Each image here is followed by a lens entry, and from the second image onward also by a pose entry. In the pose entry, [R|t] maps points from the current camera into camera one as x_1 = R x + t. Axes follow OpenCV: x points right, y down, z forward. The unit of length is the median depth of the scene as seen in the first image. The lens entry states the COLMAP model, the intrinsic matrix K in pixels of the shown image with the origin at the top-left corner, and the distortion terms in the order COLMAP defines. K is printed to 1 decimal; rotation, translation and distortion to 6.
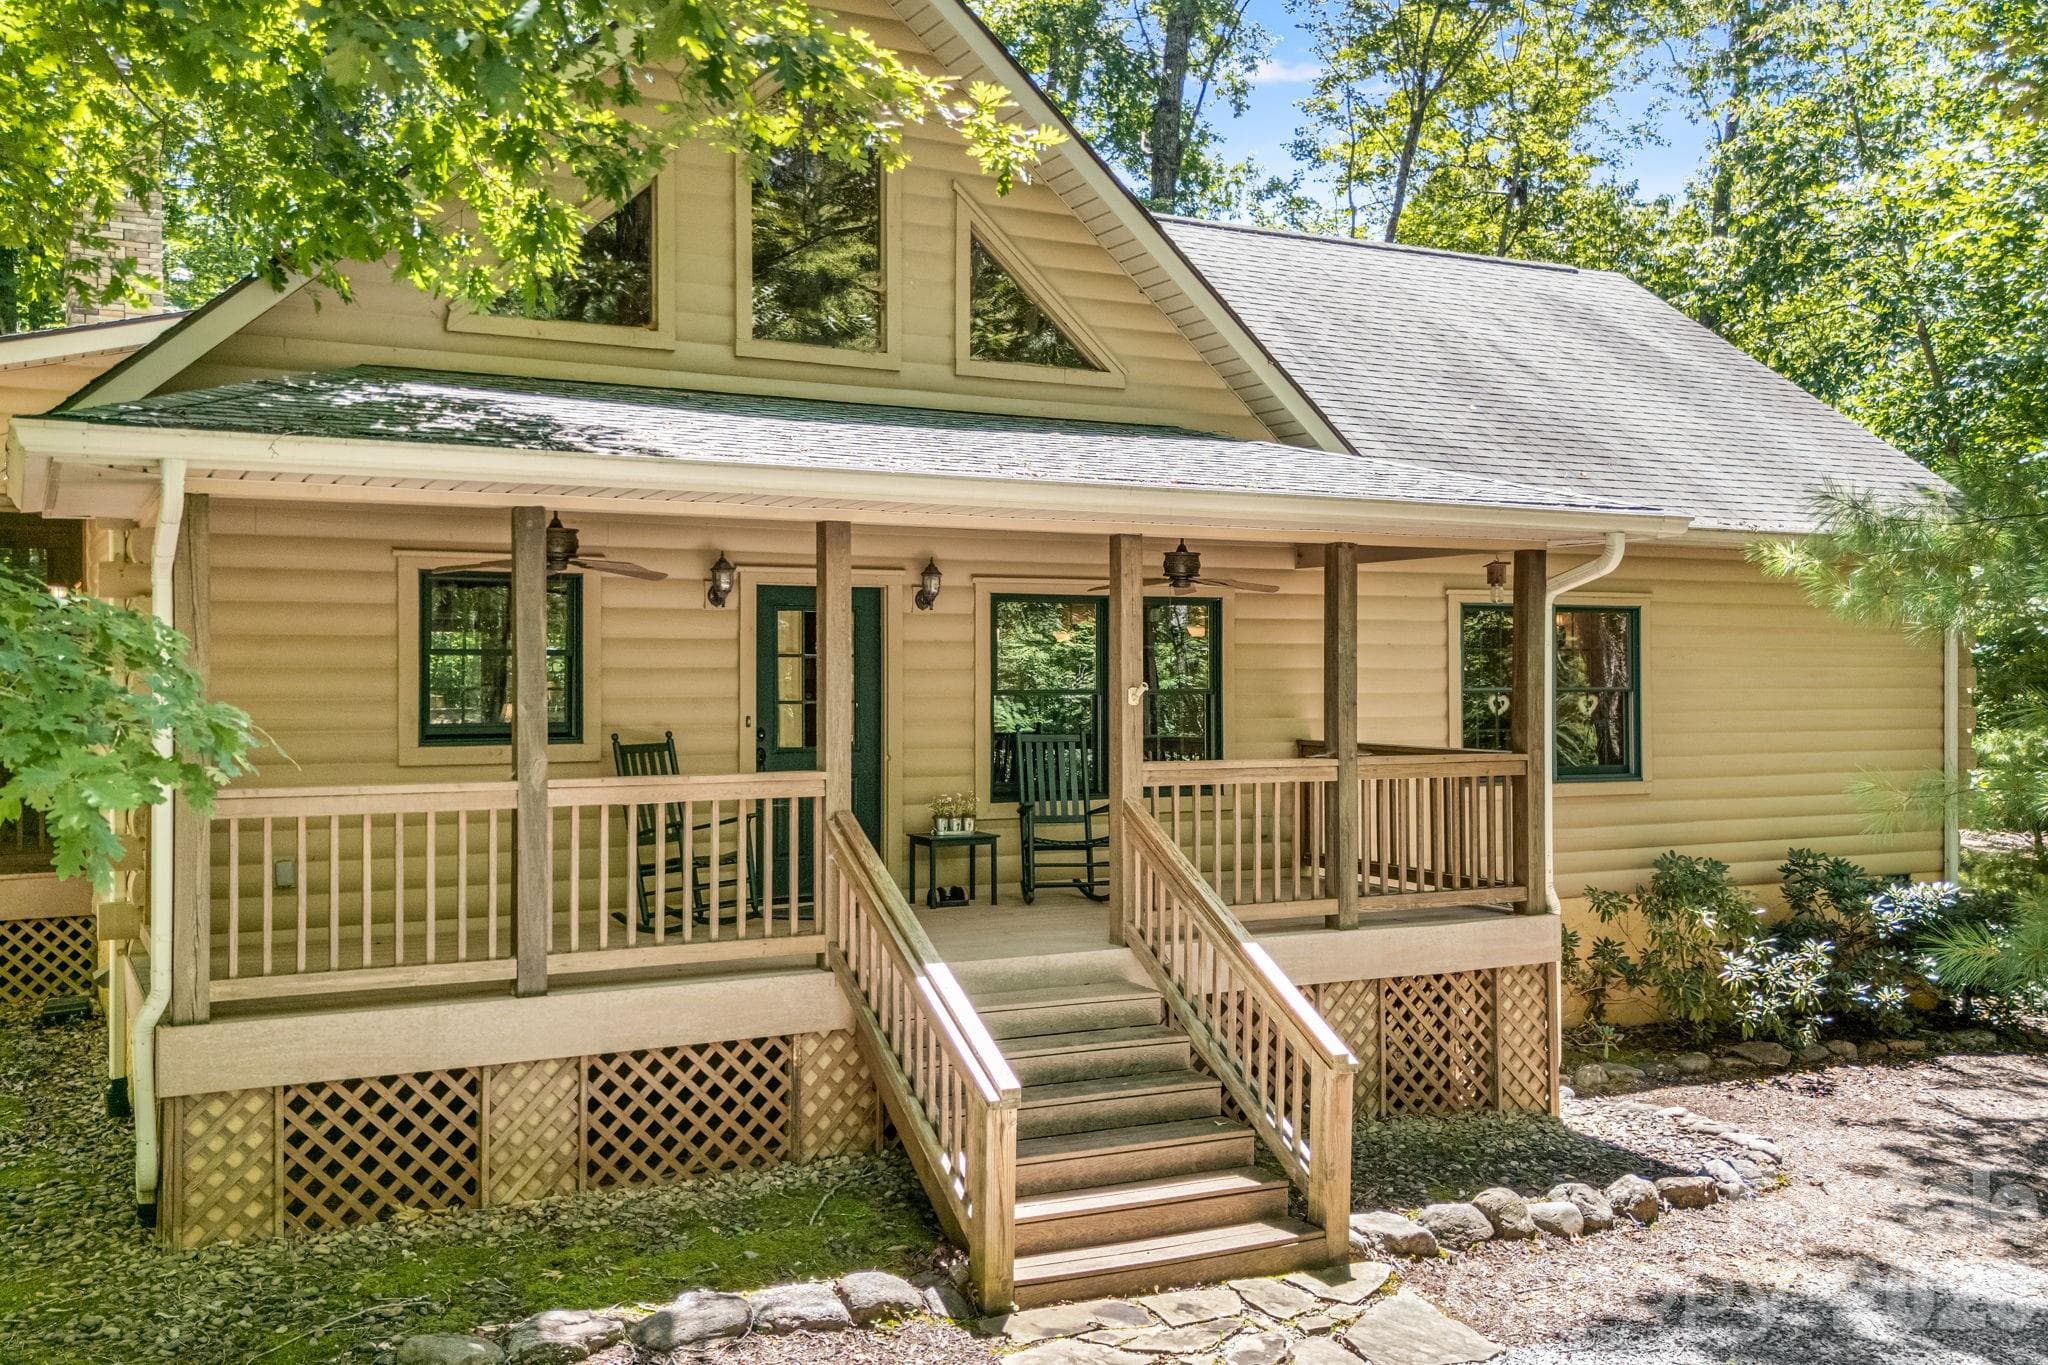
lens RADIAL K [[1862.2, 0, 1024.0], [0, 1862.2, 682.5], [0, 0, 1]] dist [0.085131, -0.160396]
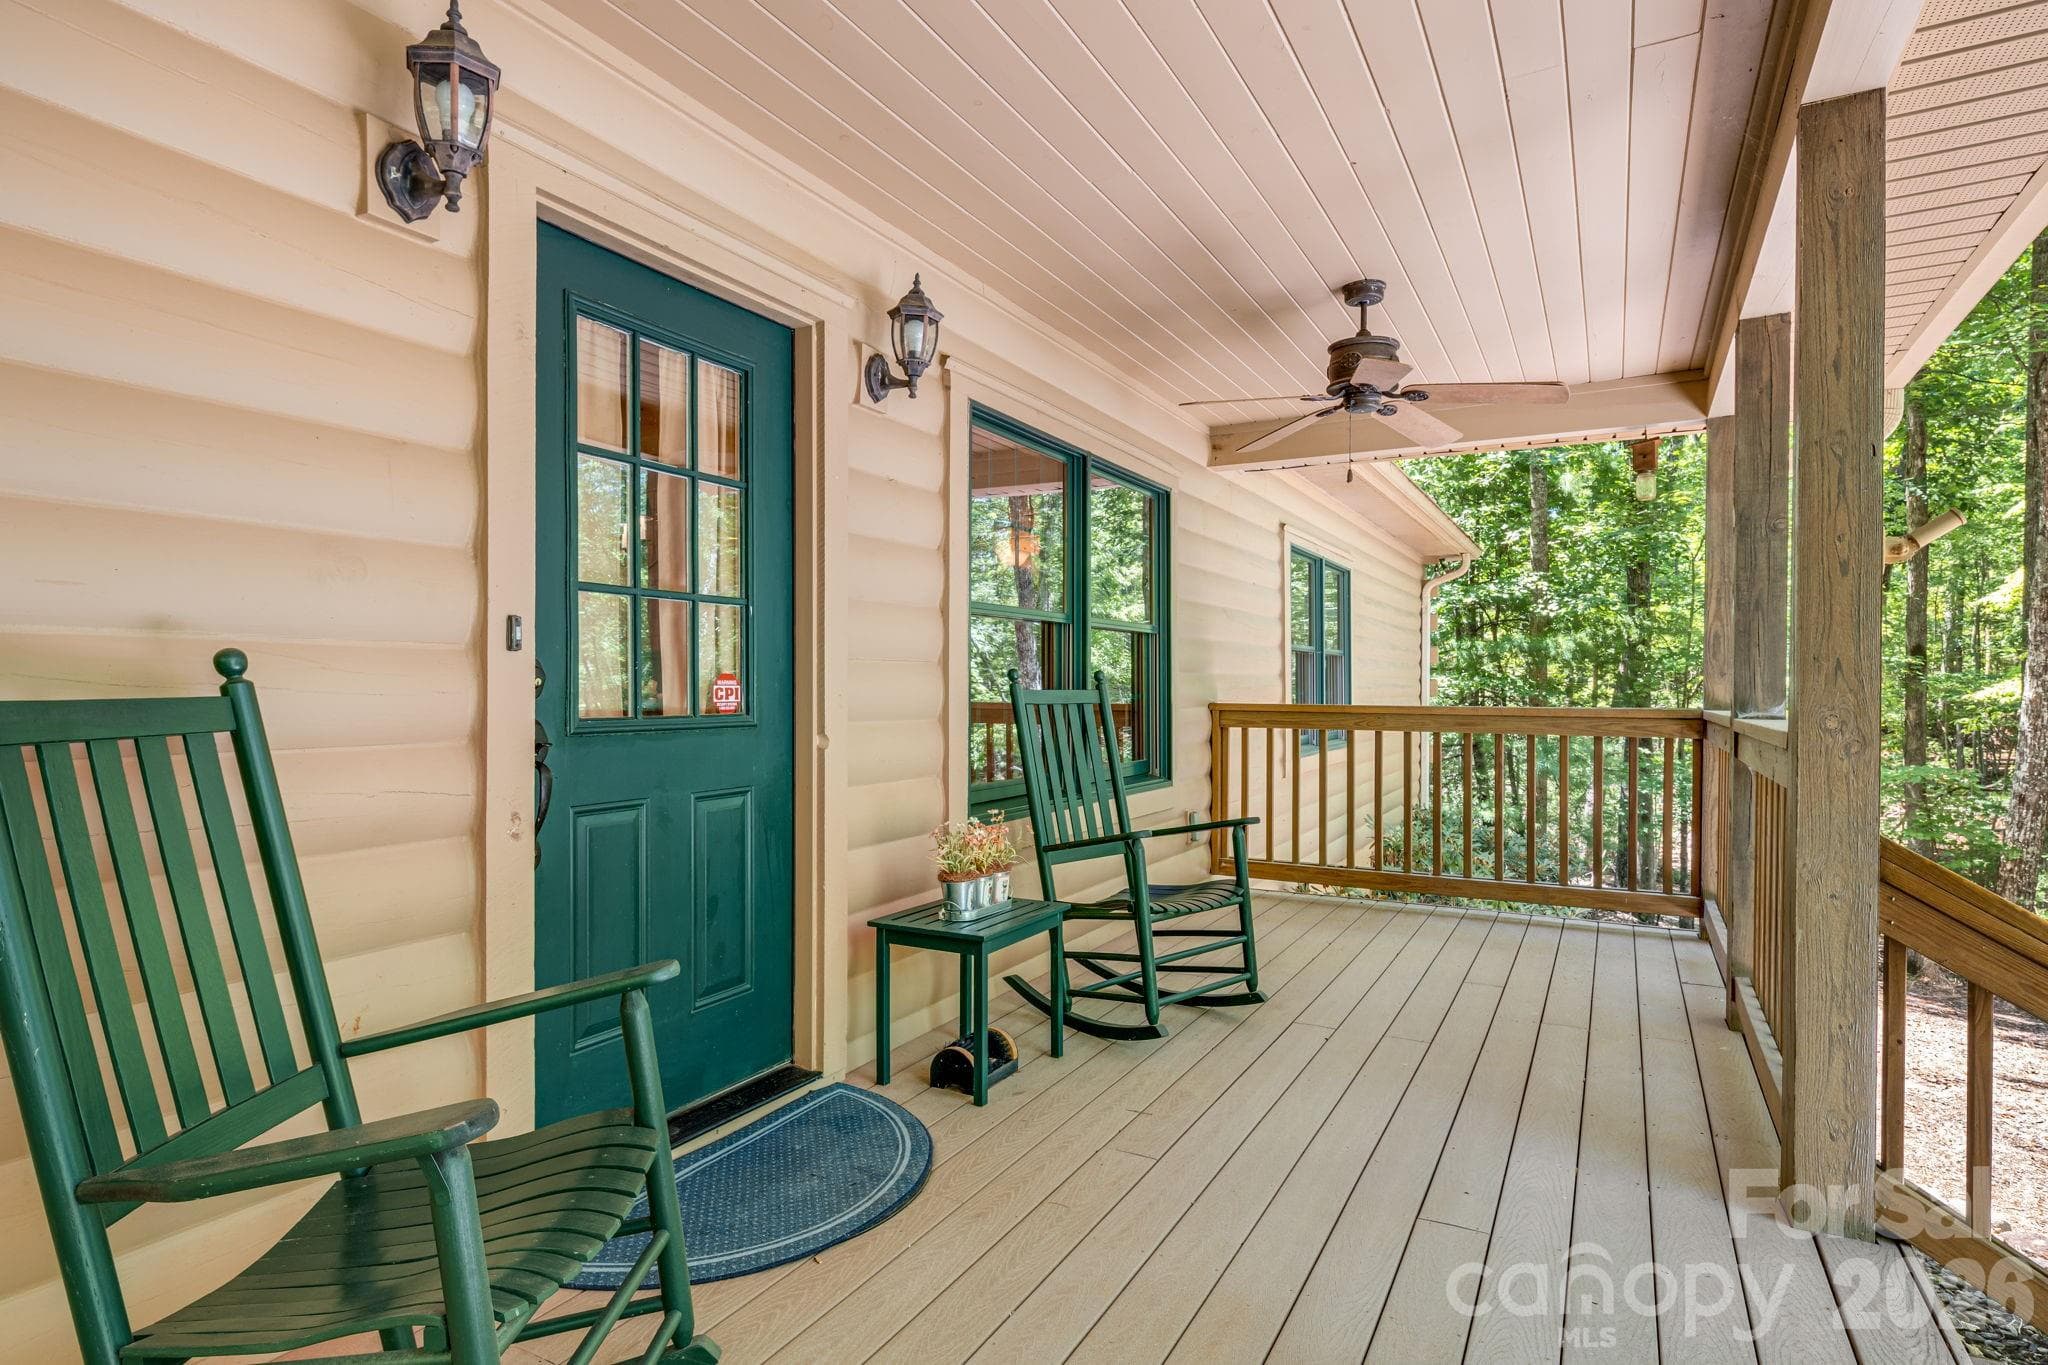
lens RADIAL K [[1107.4, 0, 1024.0], [0, 1107.4, 682.5], [0, 0, 1]] dist [0.001708, 0.000197]
pose [[0.827390, 0.000894, 0.561627, -0.174029], [0.003593, 0.999970, -0.006885, 0.029296], [-0.561616, 0.007715, 0.827362, 0.773483]]
